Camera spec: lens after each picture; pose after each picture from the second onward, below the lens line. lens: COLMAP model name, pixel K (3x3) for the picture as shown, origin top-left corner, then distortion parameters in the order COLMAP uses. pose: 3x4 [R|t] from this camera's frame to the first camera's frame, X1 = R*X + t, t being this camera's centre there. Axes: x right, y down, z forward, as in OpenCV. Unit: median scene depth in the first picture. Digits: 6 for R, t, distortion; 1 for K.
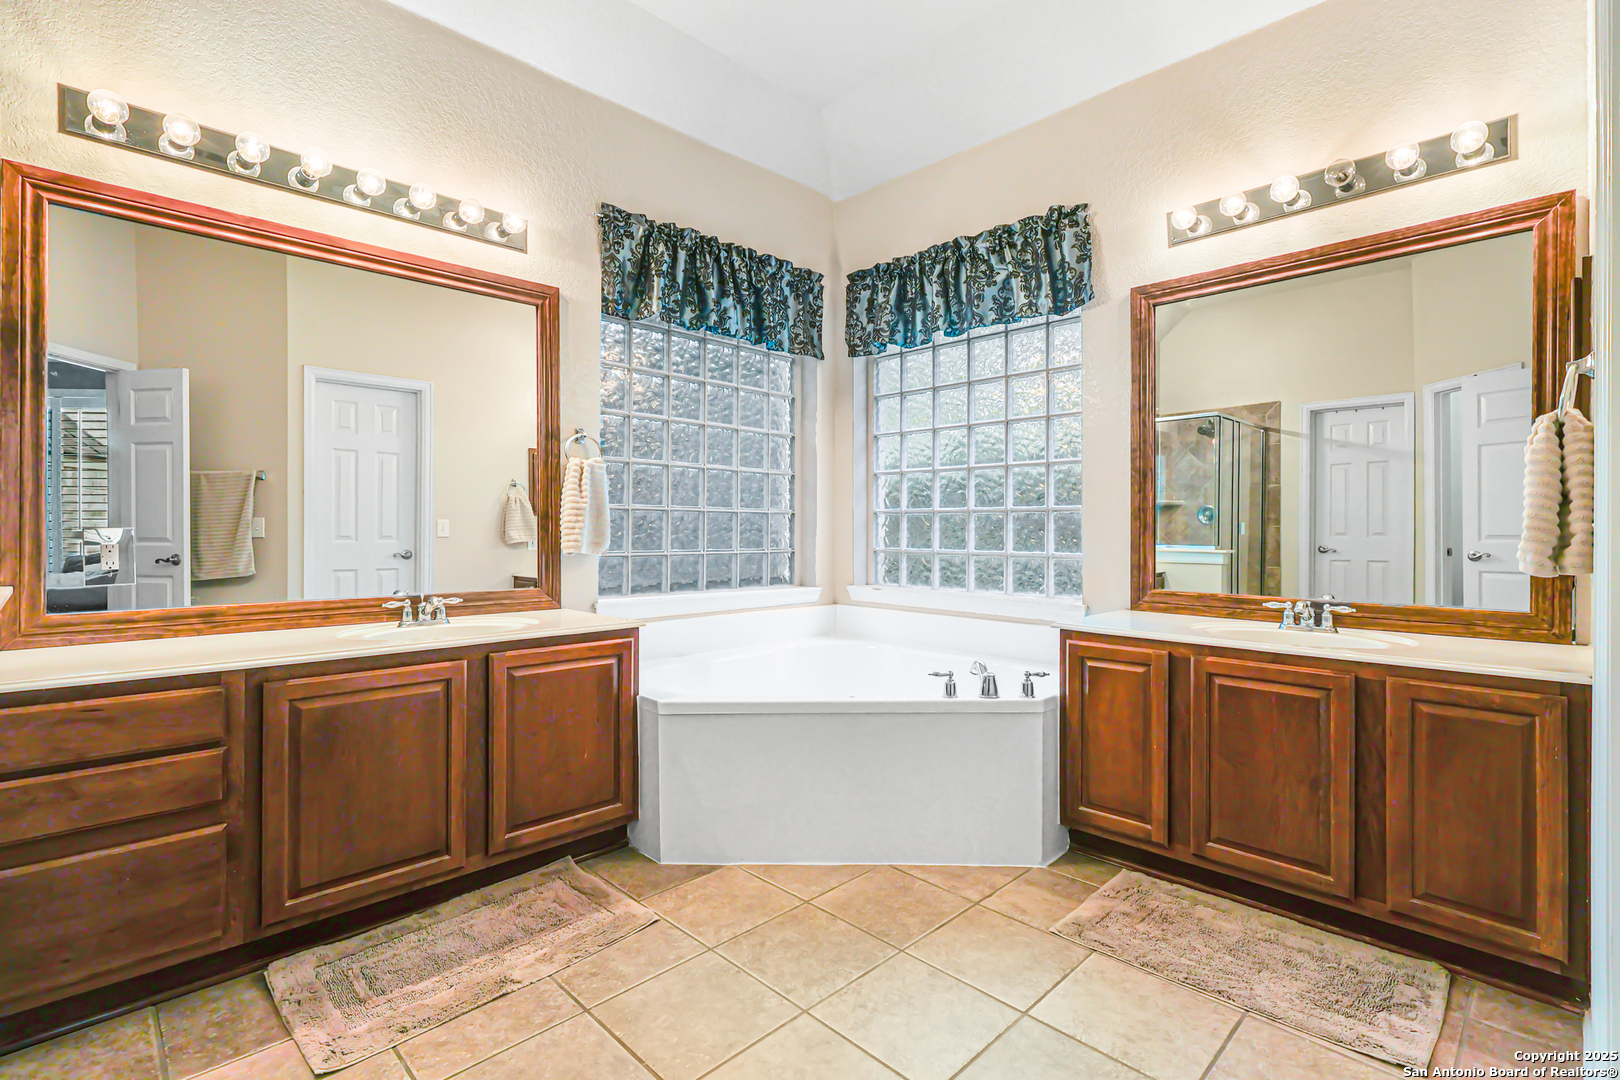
lens RADIAL K [[754.2, 0, 804.7], [0, 754.2, 532.0], [0, 0, 1]] dist [0.003366, 0.001040]
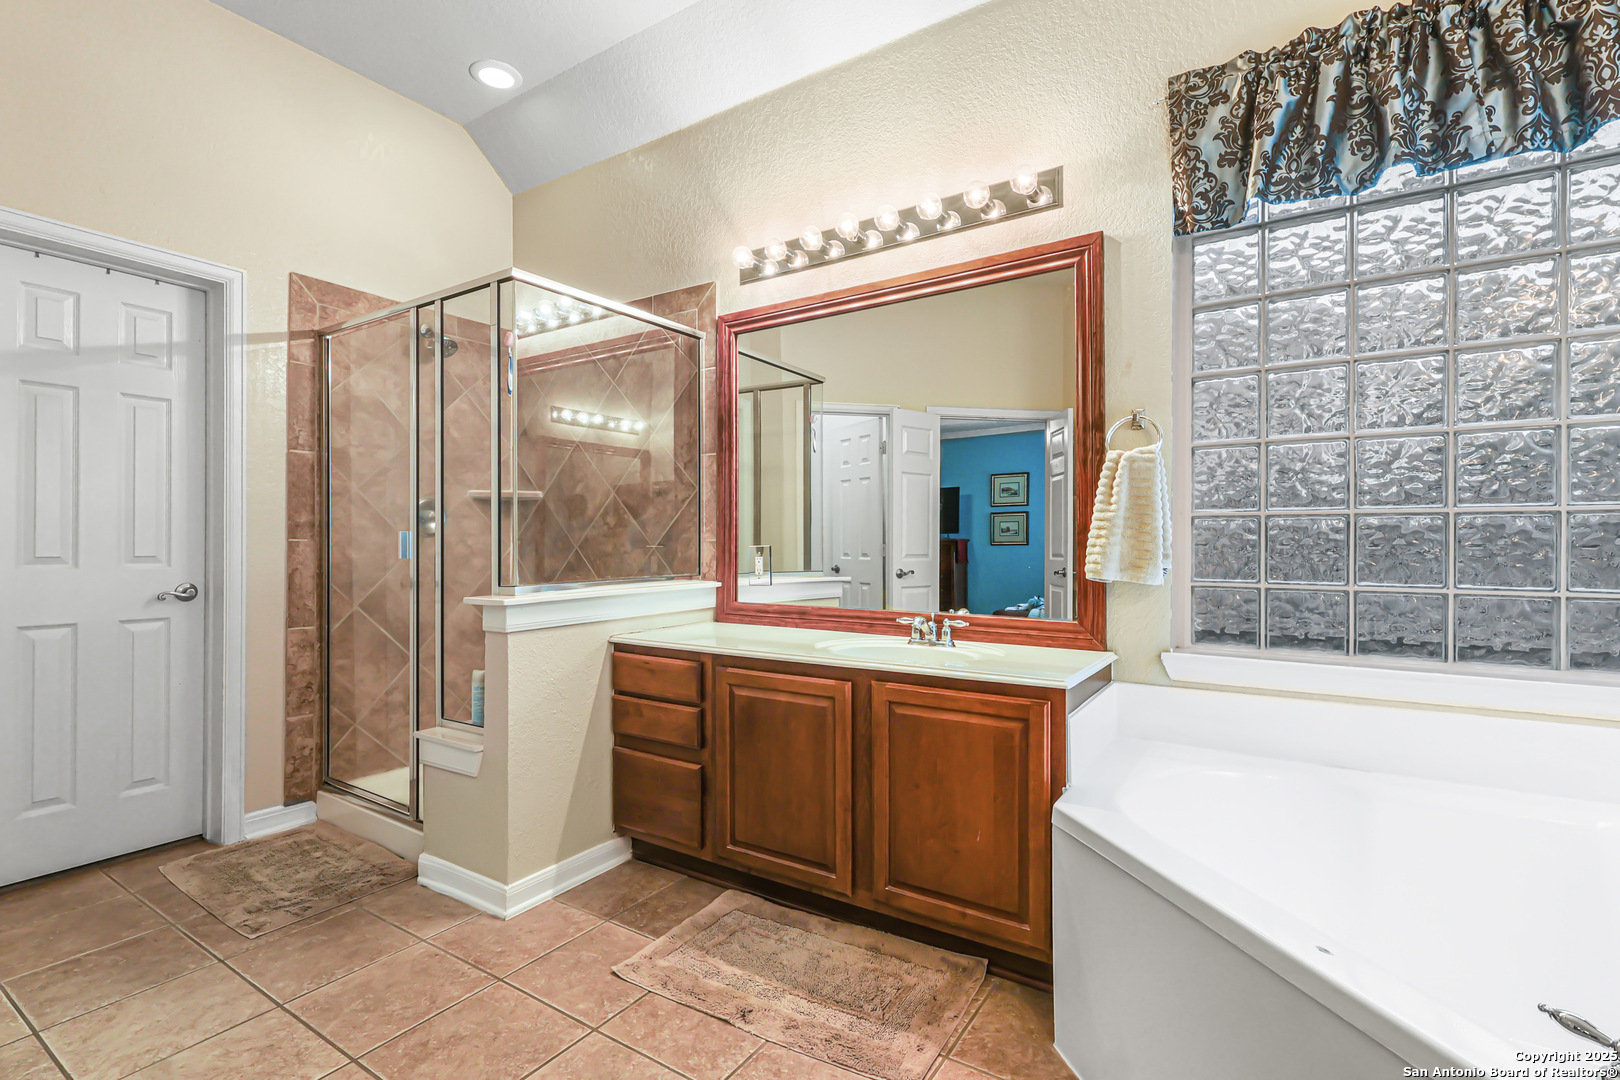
lens RADIAL K [[754.2, 0, 801.2], [0, 754.2, 544.2], [0, 0, 1]] dist [0.003366, 0.001040]
pose [[0.211427, -0.000619, -0.977394, 0.436325], [-0.003983, 0.999991, -0.001495, -0.005198], [0.977386, 0.004209, 0.211423, 0.664172]]
